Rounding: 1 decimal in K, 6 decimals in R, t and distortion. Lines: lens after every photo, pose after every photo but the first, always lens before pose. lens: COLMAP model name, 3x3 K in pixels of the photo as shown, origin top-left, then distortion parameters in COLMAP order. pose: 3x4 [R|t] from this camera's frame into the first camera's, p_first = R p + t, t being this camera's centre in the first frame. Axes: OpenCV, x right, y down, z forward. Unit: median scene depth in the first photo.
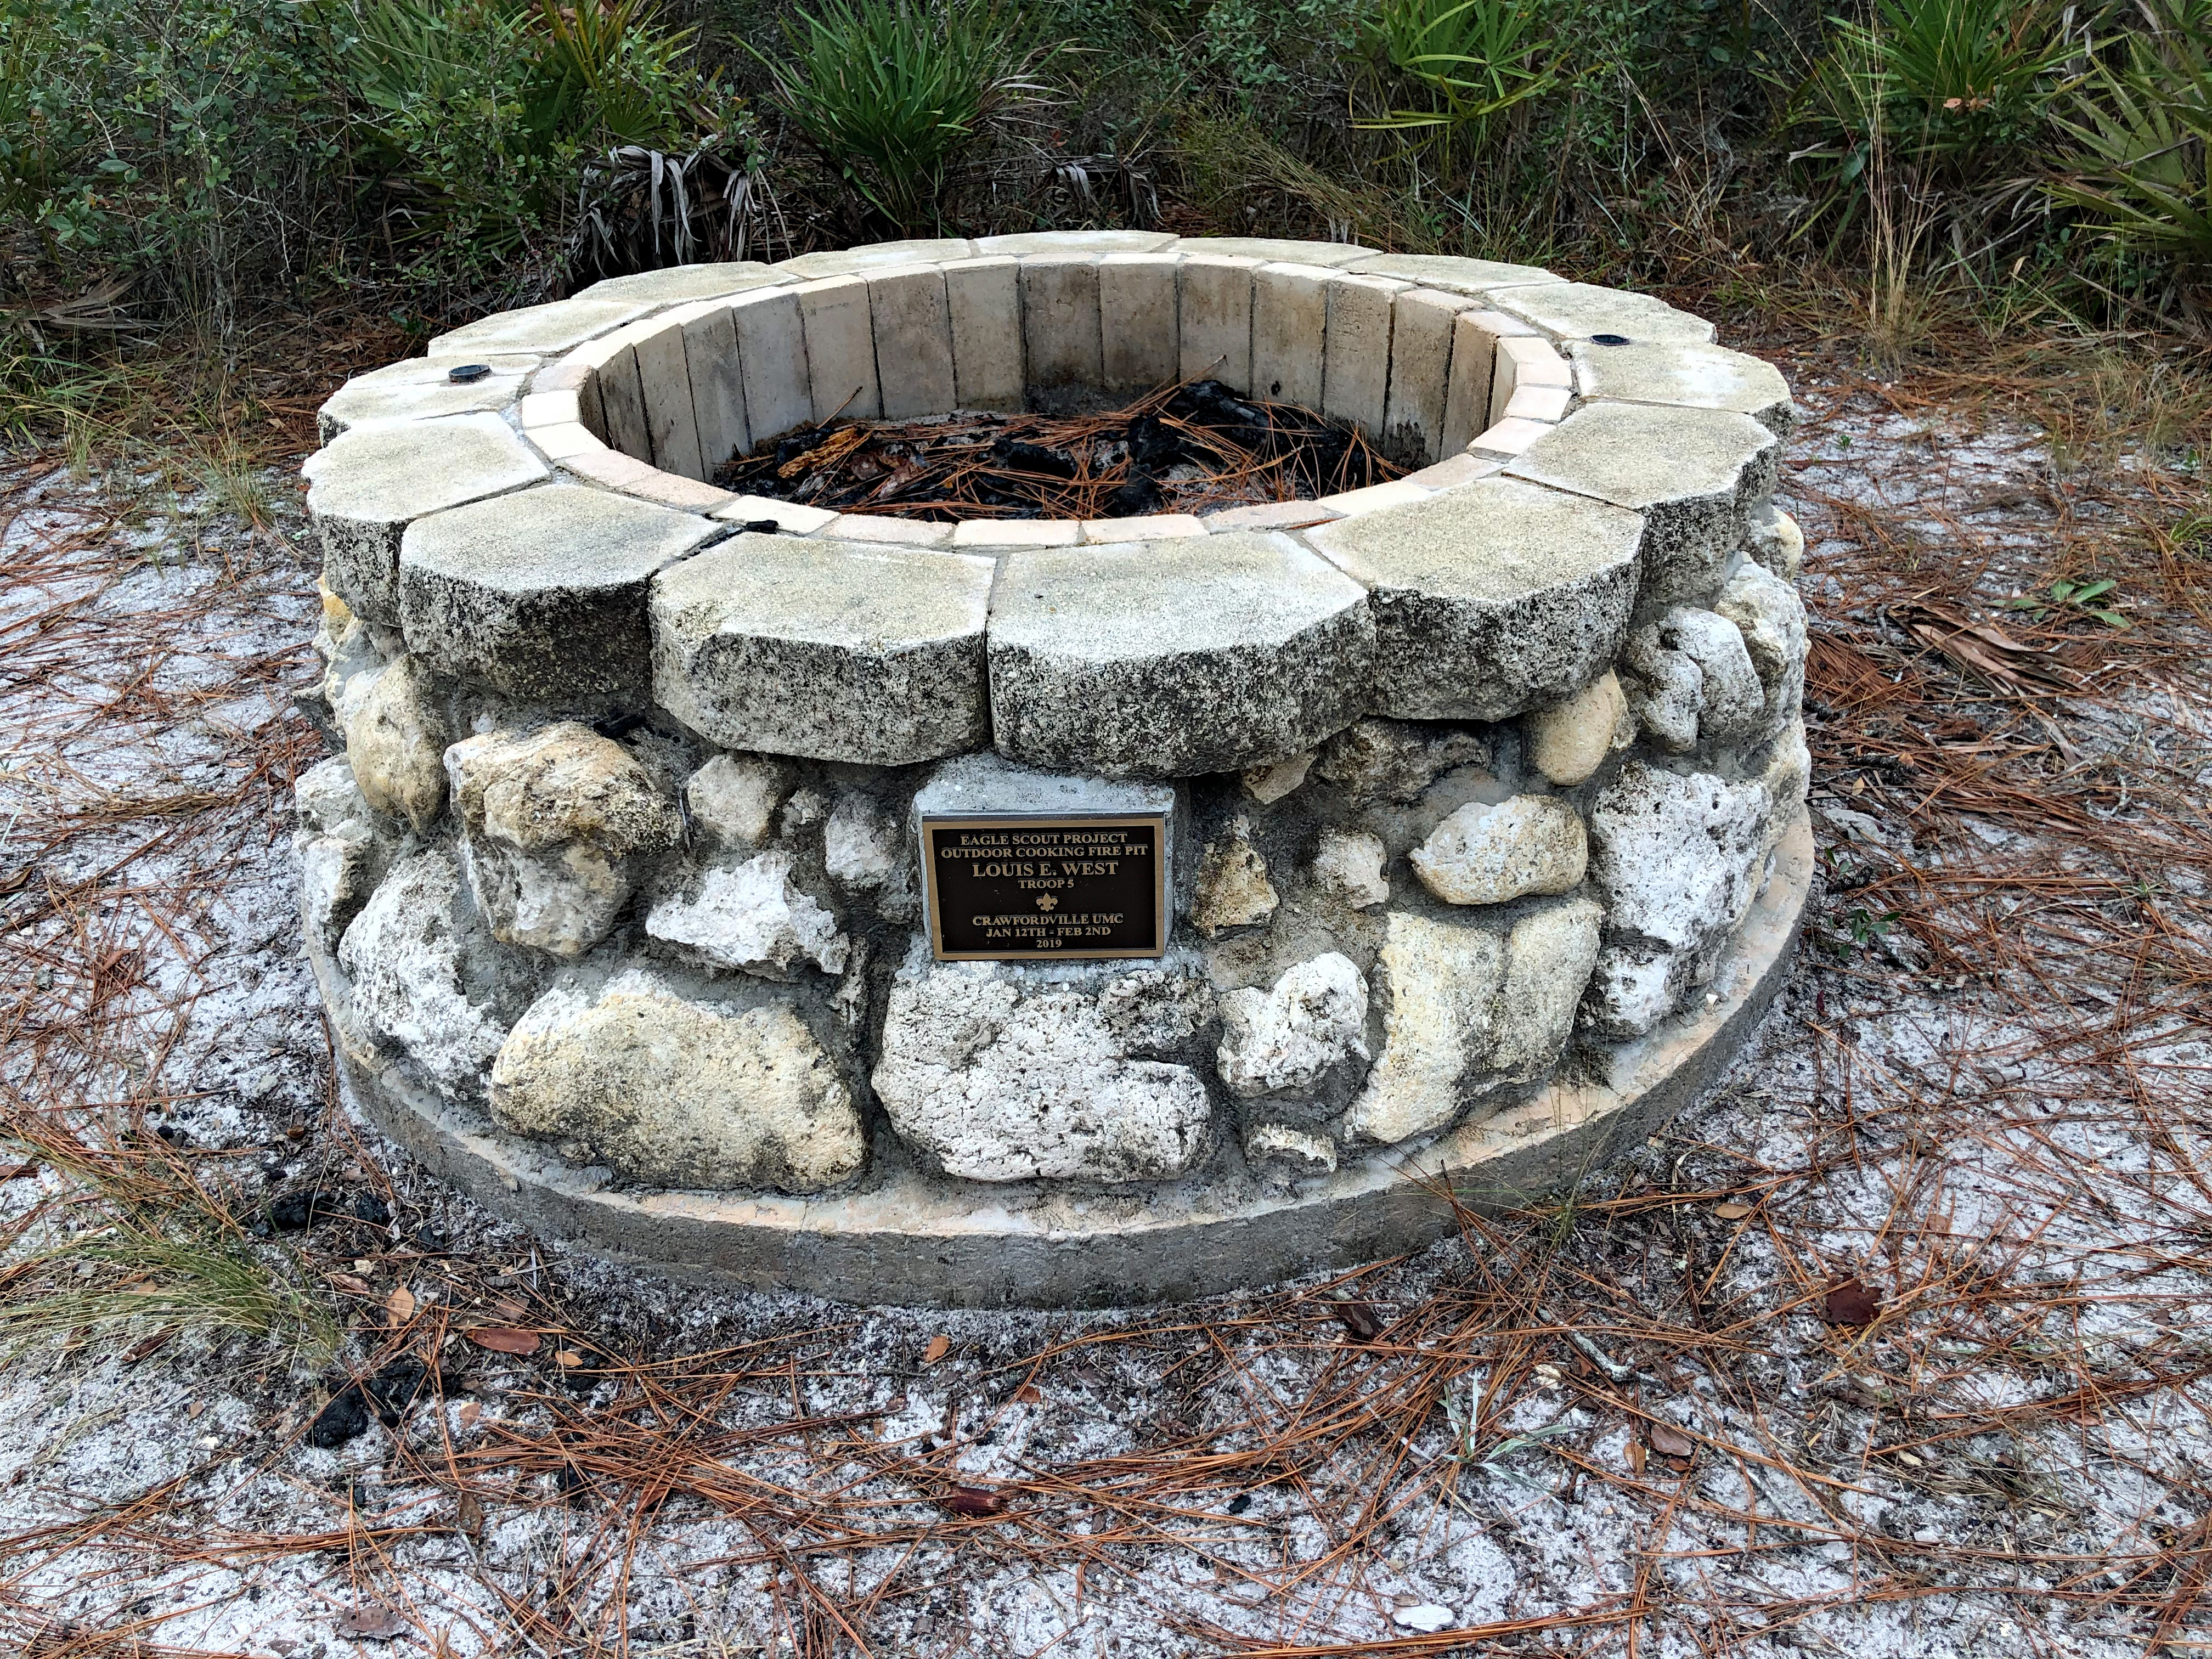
lens RADIAL K [[1926.1, 0, 1120.2], [0, 1926.1, 832.7], [0, 0, 1]] dist [0.071305, -0.062162]
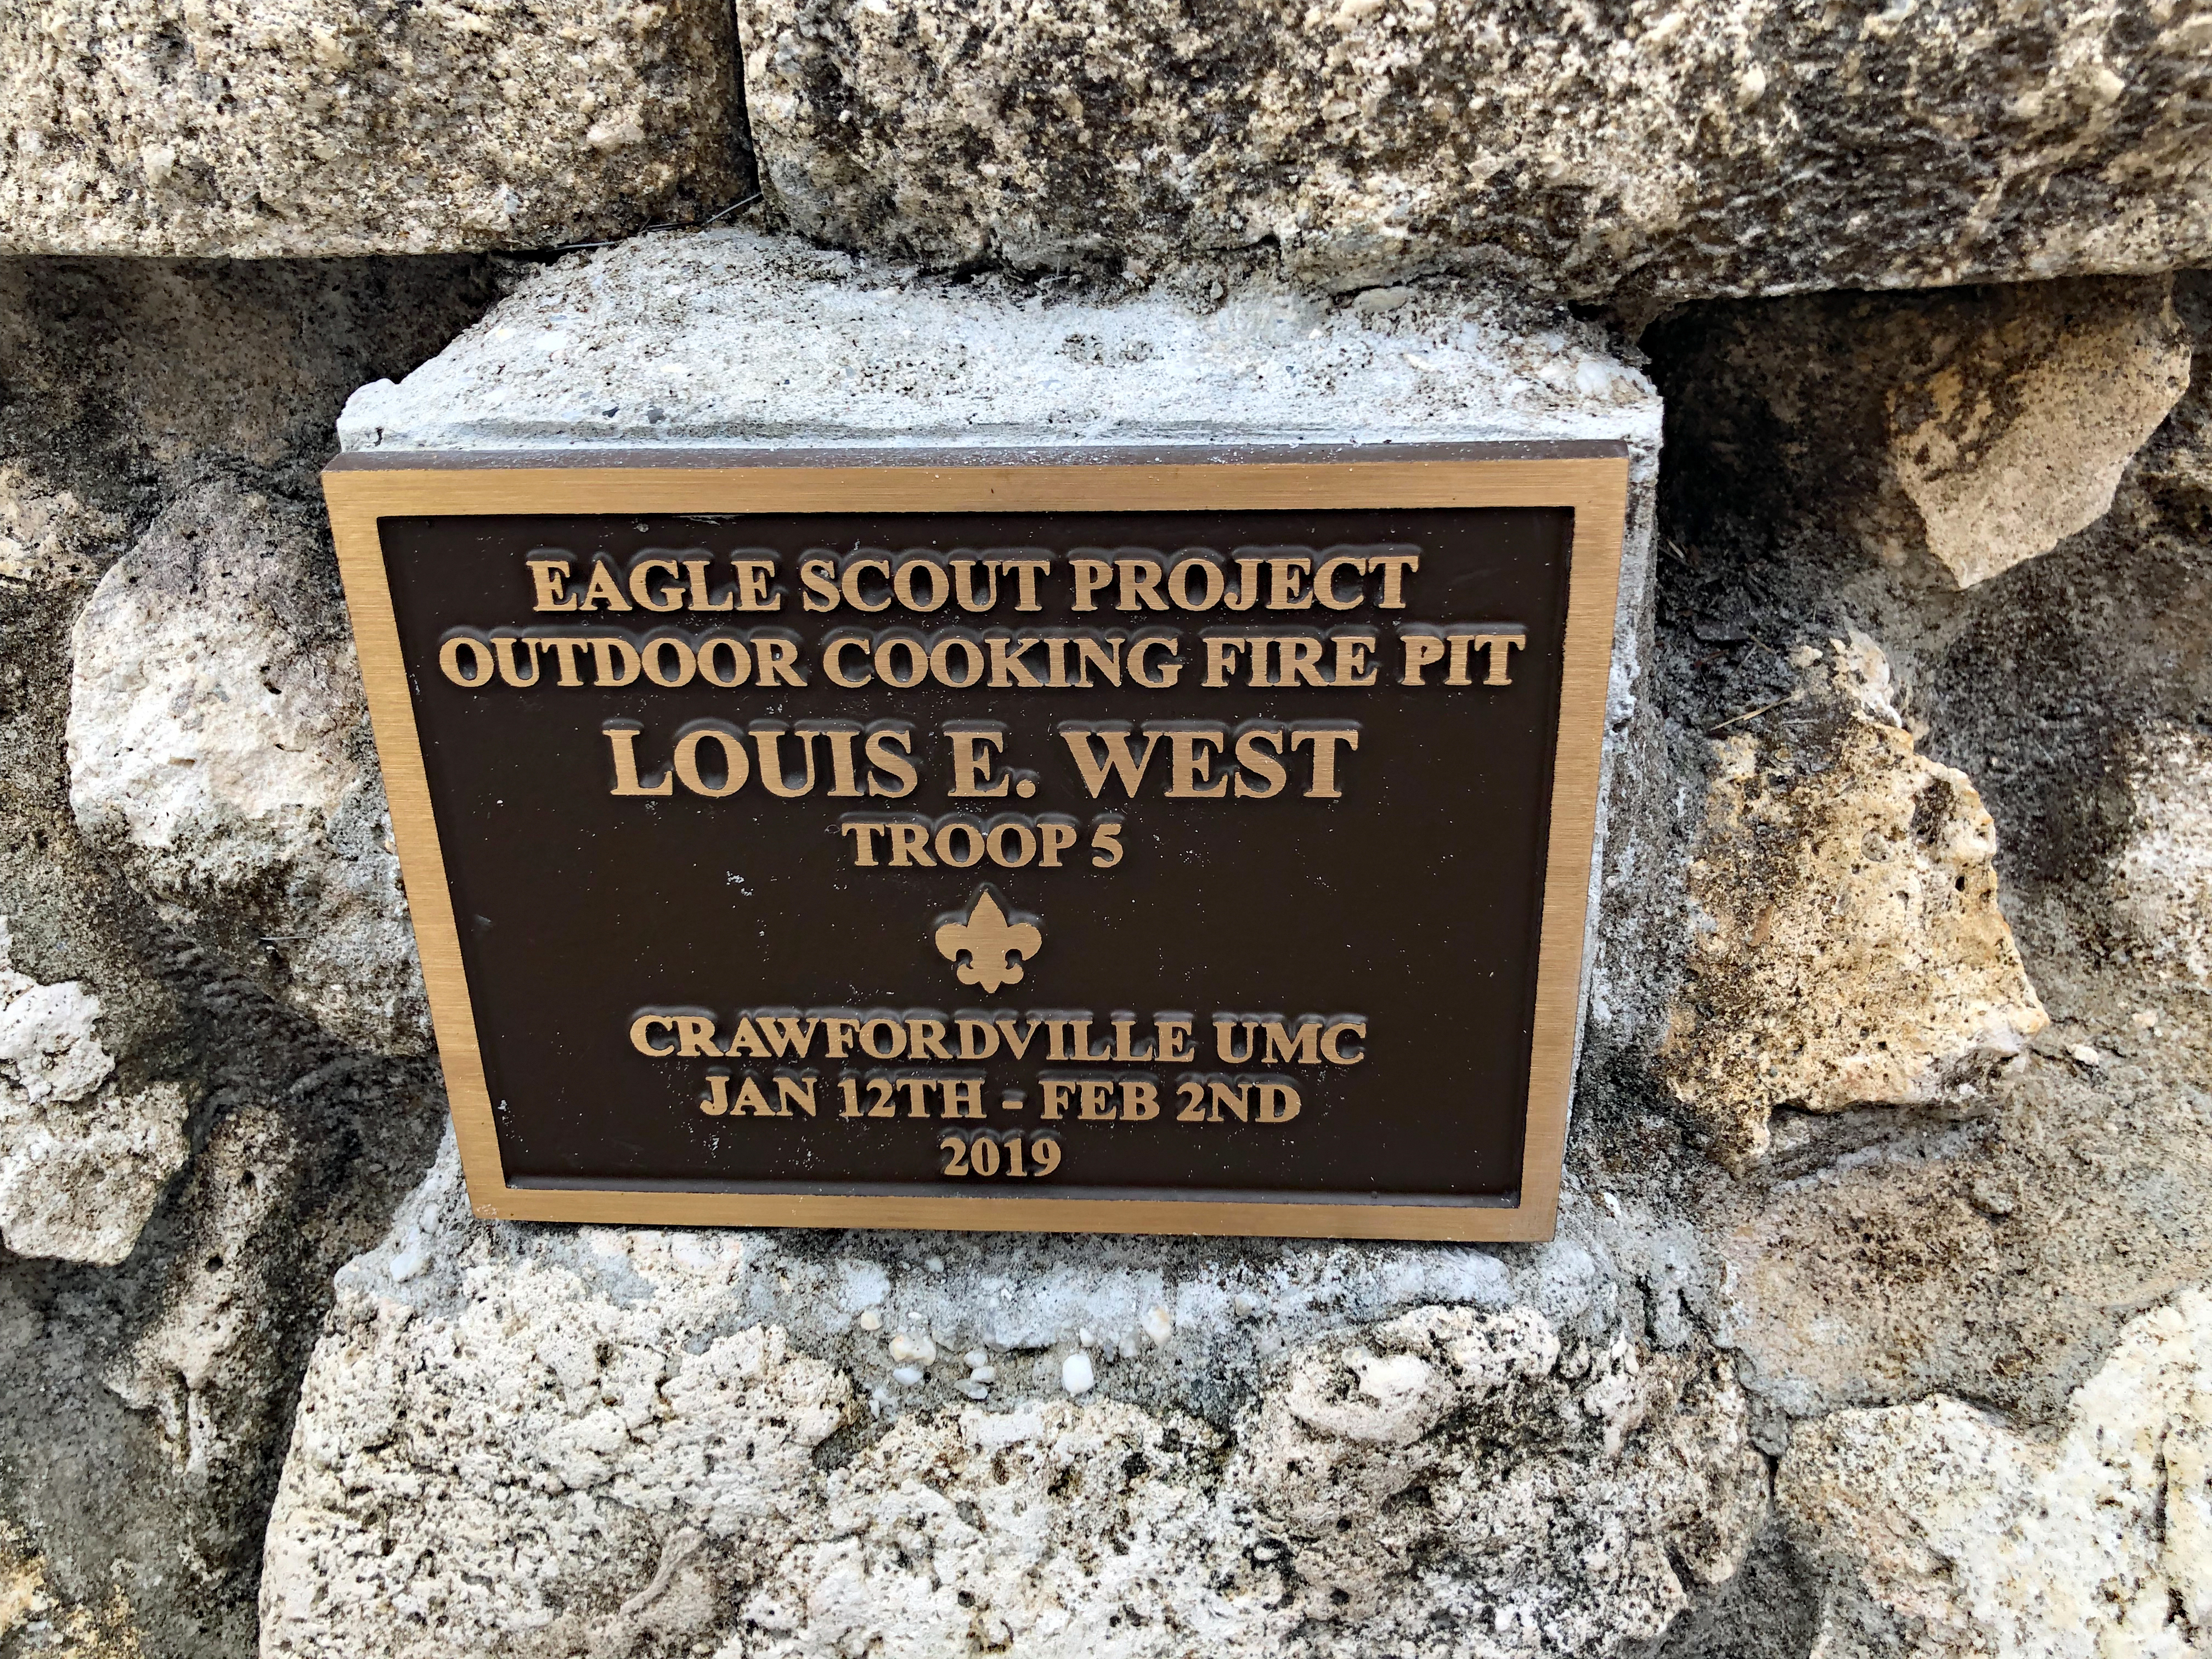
lens RADIAL K [[1926.1, 0, 1099.8], [0, 1926.1, 790.4], [0, 0, 1]] dist [0.071305, -0.062162]
pose [[0.997559, 0.022156, -0.066227, -0.013255], [-0.030930, 0.990423, -0.134554, 0.045700], [0.062611, 0.136273, 0.988691, 0.780321]]
